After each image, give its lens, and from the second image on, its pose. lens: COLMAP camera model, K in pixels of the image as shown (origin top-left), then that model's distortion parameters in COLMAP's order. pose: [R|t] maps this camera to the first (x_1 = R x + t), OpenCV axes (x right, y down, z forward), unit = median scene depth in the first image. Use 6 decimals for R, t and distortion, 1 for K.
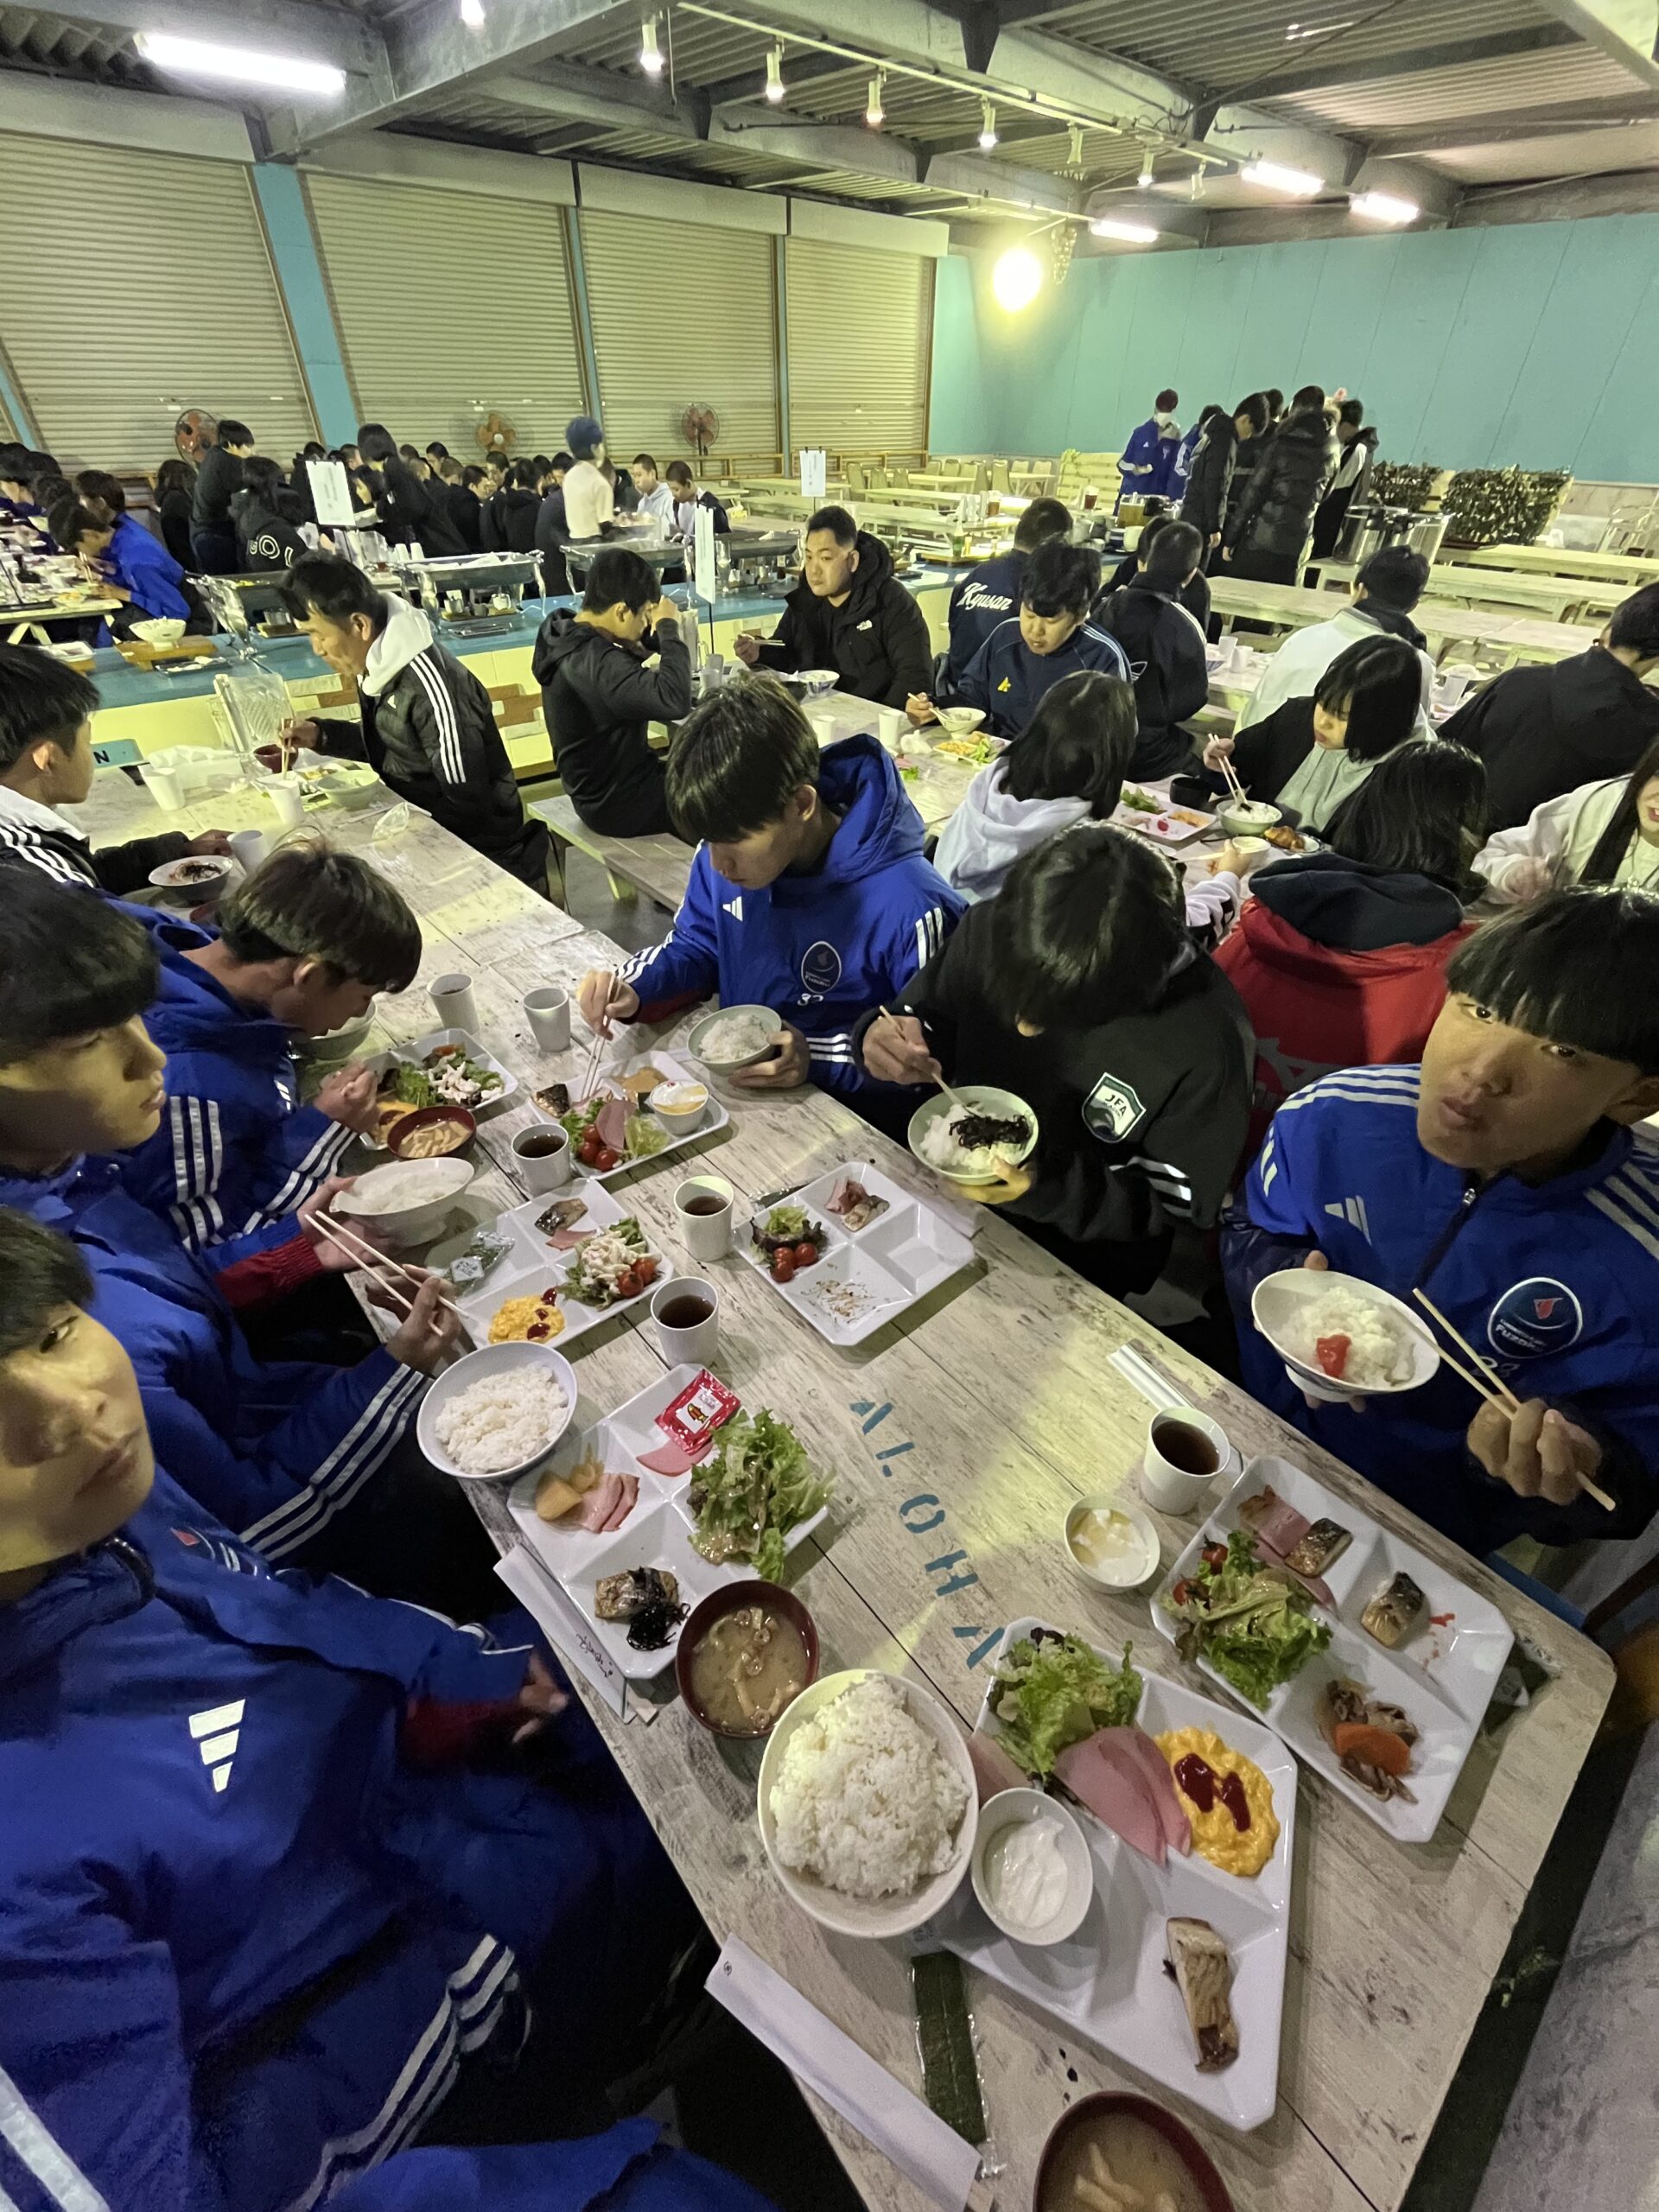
lens RADIAL K [[886.8, 0, 834.8], [0, 886.8, 1106.7], [0, 0, 1]] dist [-0.002048, -0.000082]
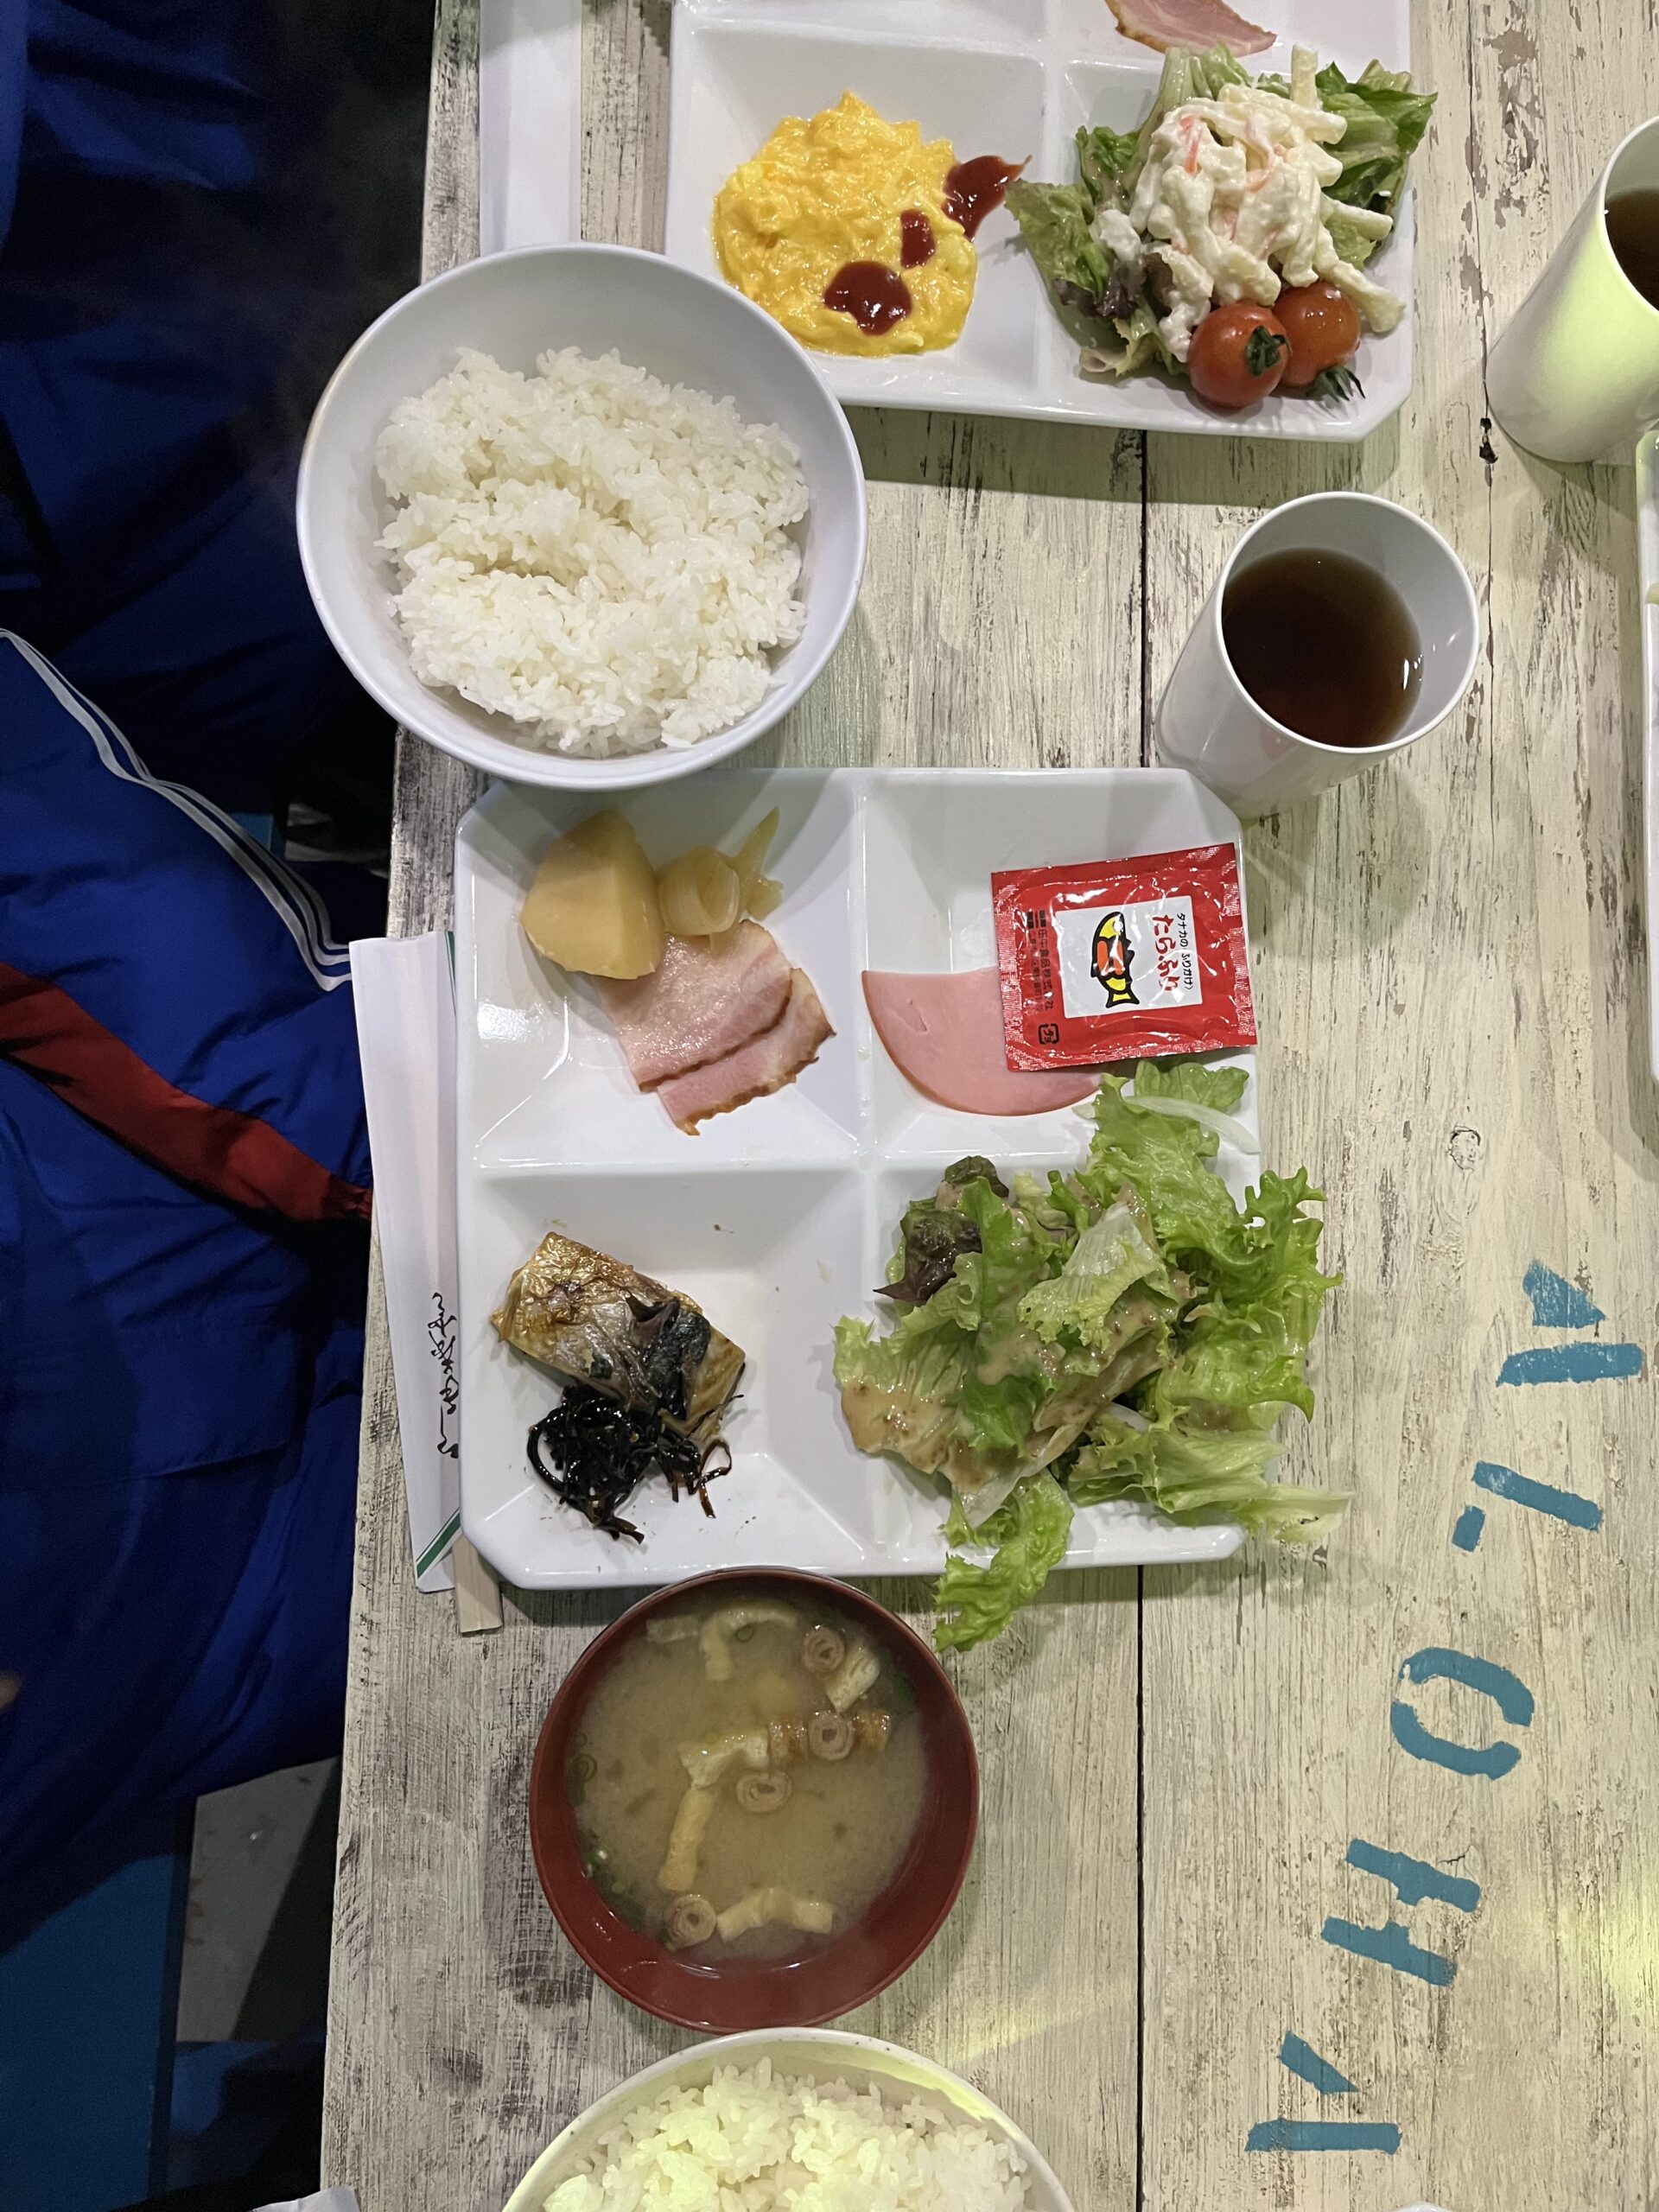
lens RADIAL K [[1687.3, 0, 838.2], [0, 1687.3, 1115.7], [0, 0, 1]] dist [0.053242, -0.063666]
pose [[0.738785, 0.673705, -0.017810, -0.185407], [-0.477522, 0.541933, 0.691579, 0.039336], [0.475572, -0.502424, 0.722081, 0.559455]]
